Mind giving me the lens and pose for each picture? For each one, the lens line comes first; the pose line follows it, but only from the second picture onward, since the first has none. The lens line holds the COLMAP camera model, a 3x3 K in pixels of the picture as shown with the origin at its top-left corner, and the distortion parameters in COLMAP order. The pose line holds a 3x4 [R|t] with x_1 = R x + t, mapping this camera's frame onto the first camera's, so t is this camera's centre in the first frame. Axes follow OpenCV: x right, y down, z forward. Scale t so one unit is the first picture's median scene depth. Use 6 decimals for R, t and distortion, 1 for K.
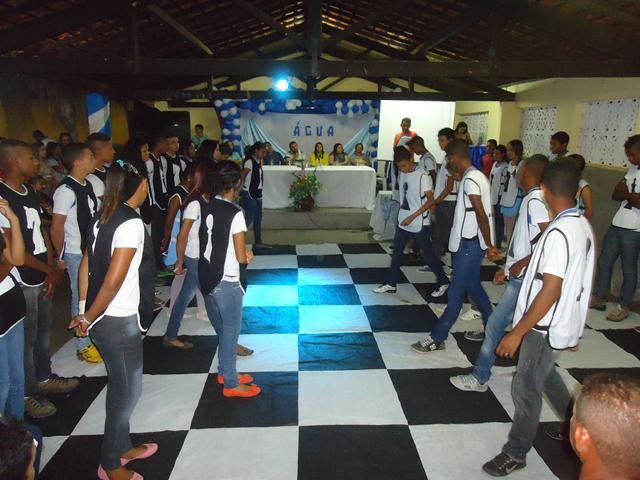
lens RADIAL K [[469.5, 0, 318.6], [0, 469.5, 238.5], [0, 0, 1]] dist [0.001427, 0.003257]
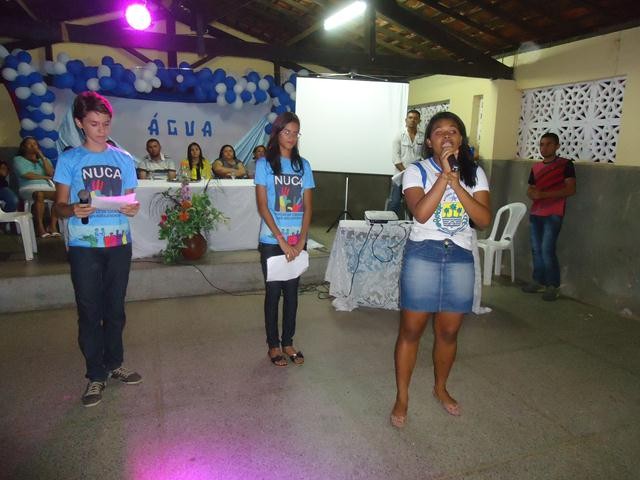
lens RADIAL K [[469.5, 0, 318.6], [0, 469.5, 238.5], [0, 0, 1]] dist [0.001427, 0.003257]
pose [[0.947058, -0.047572, 0.317519, -0.046484], [0.058489, 0.997977, -0.024933, -0.048719], [-0.315690, 0.042185, 0.947924, 0.336980]]
